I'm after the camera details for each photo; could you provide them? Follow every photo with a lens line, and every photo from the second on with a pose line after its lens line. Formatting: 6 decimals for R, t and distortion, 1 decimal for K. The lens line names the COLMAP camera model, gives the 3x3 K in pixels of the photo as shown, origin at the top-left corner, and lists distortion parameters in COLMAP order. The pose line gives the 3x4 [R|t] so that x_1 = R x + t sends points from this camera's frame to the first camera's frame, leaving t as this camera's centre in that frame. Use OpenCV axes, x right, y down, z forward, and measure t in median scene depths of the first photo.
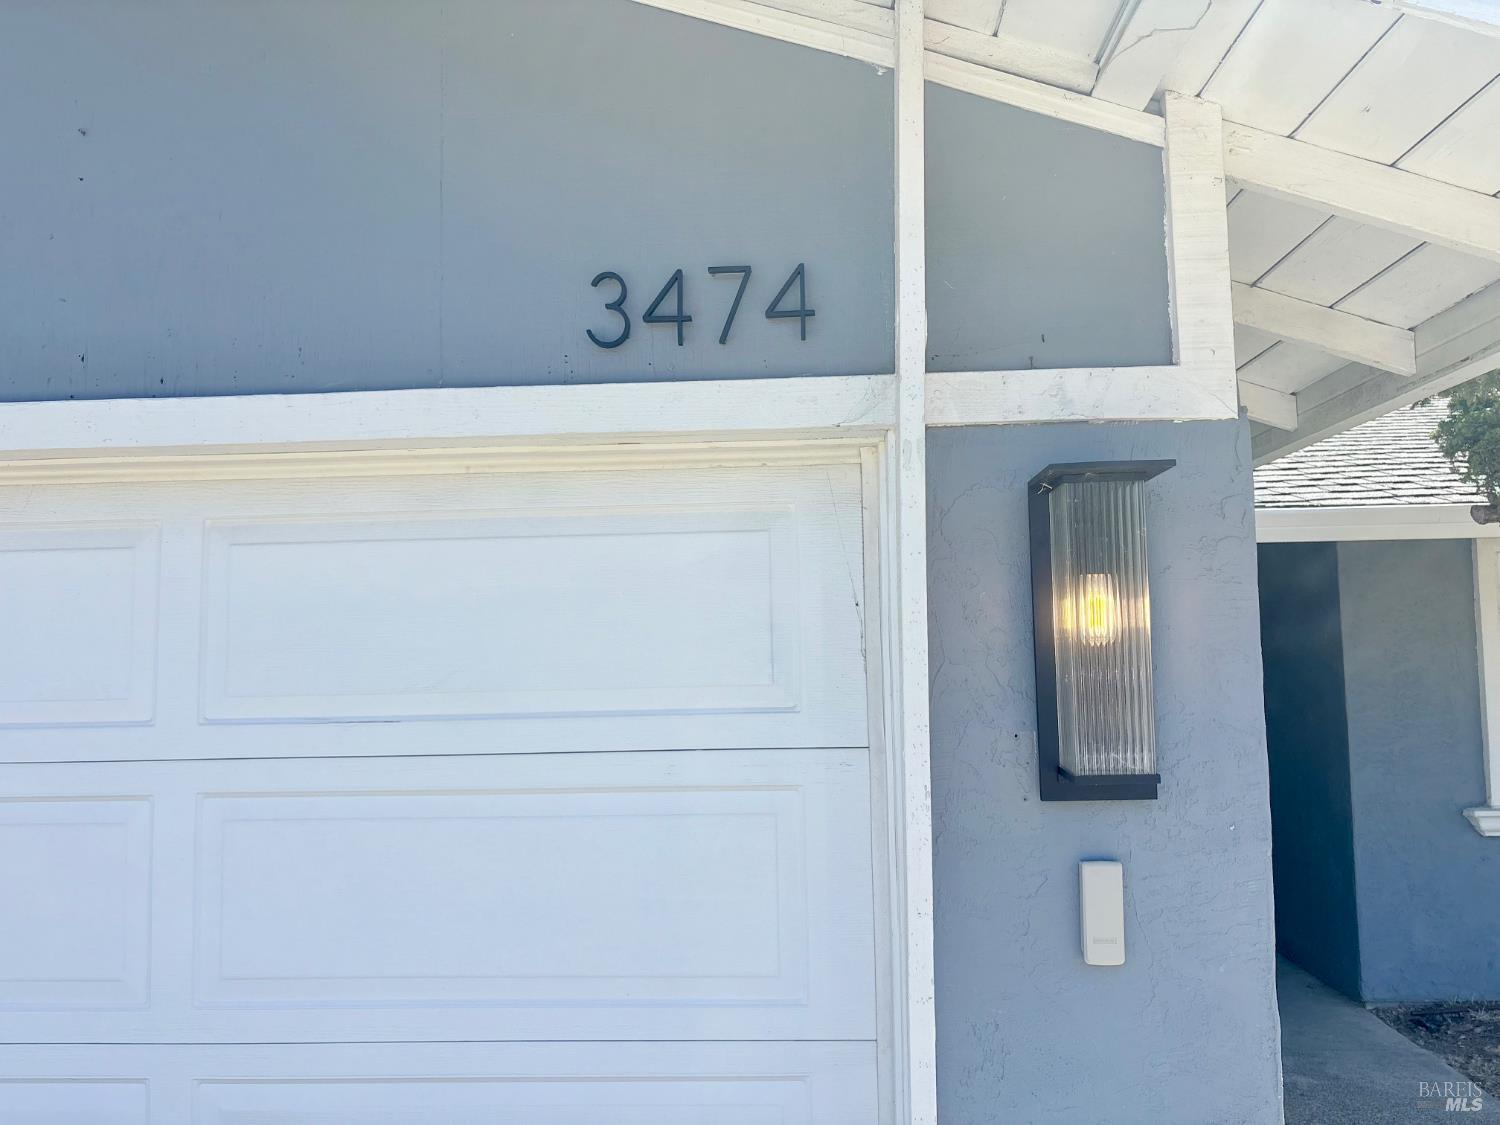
lens RADIAL K [[1142.2, 0, 750.1], [0, 1142.2, 571.0], [0, 0, 1]] dist [0.050088, -0.036058]
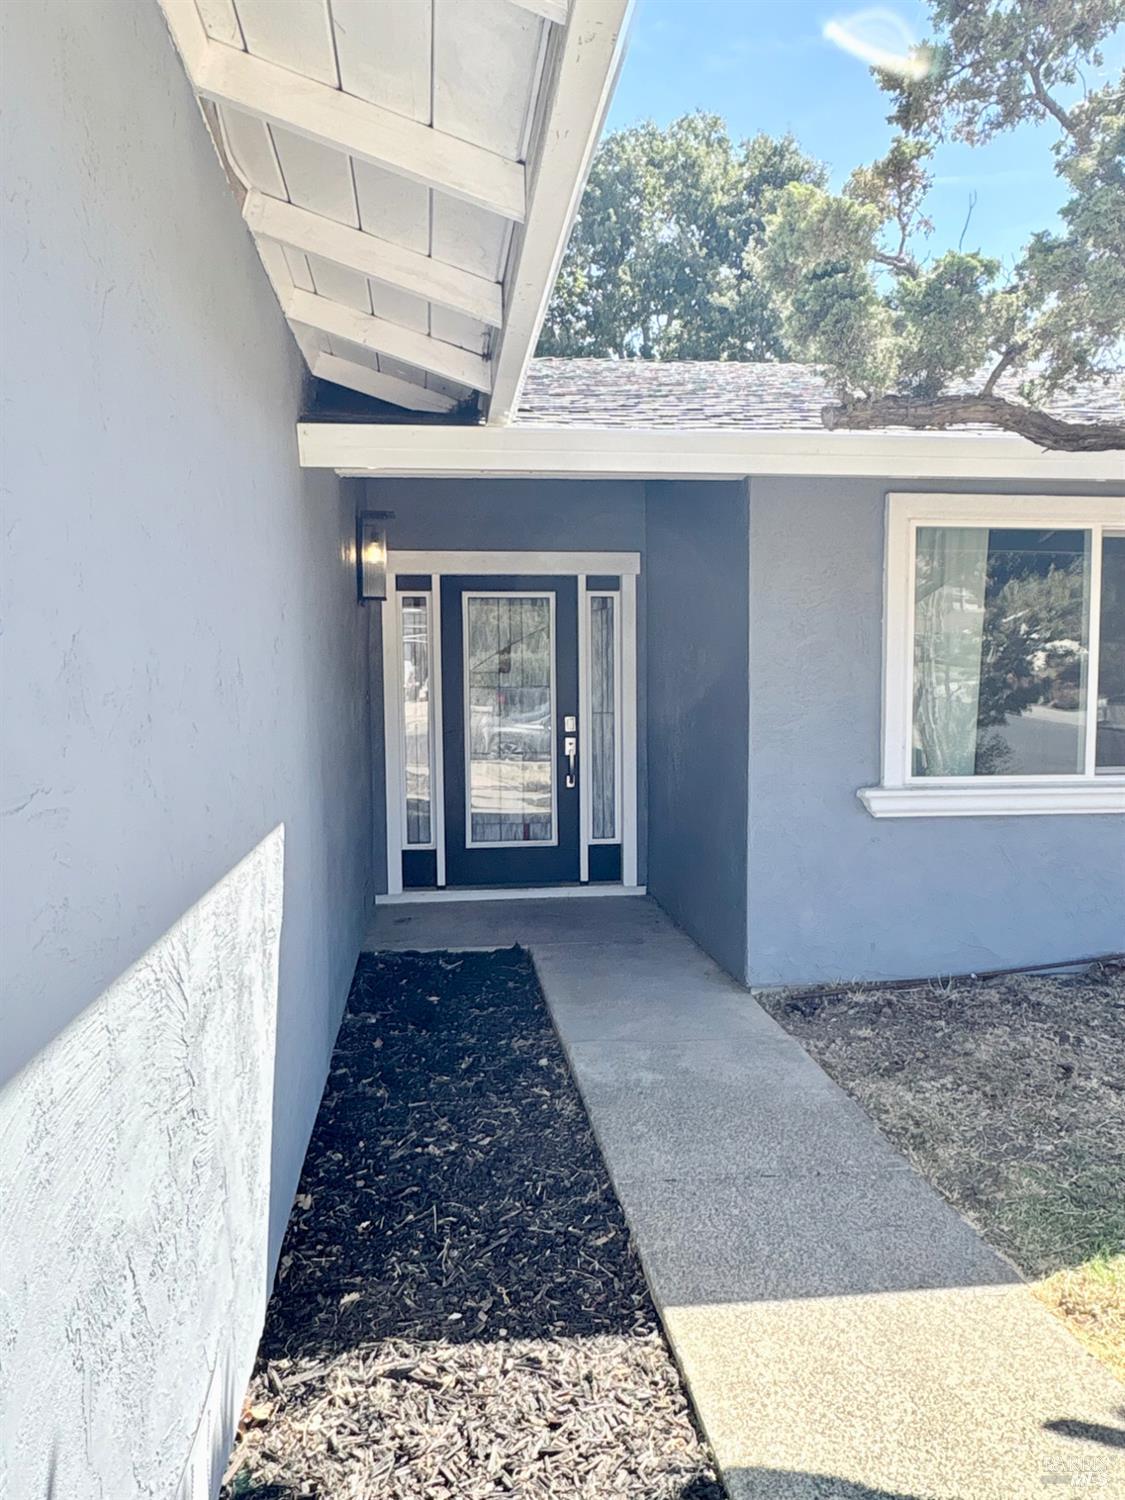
lens RADIAL K [[1039.3, 0, 561.4], [0, 1039.3, 745.6], [0, 0, 1]] dist [0.035338, 0.000483]
pose [[0.986663, 0.002098, 0.162764, 0.243346], [-0.023294, 0.991446, 0.128423, 0.066949], [-0.161102, -0.130501, 0.978272, 0.211240]]
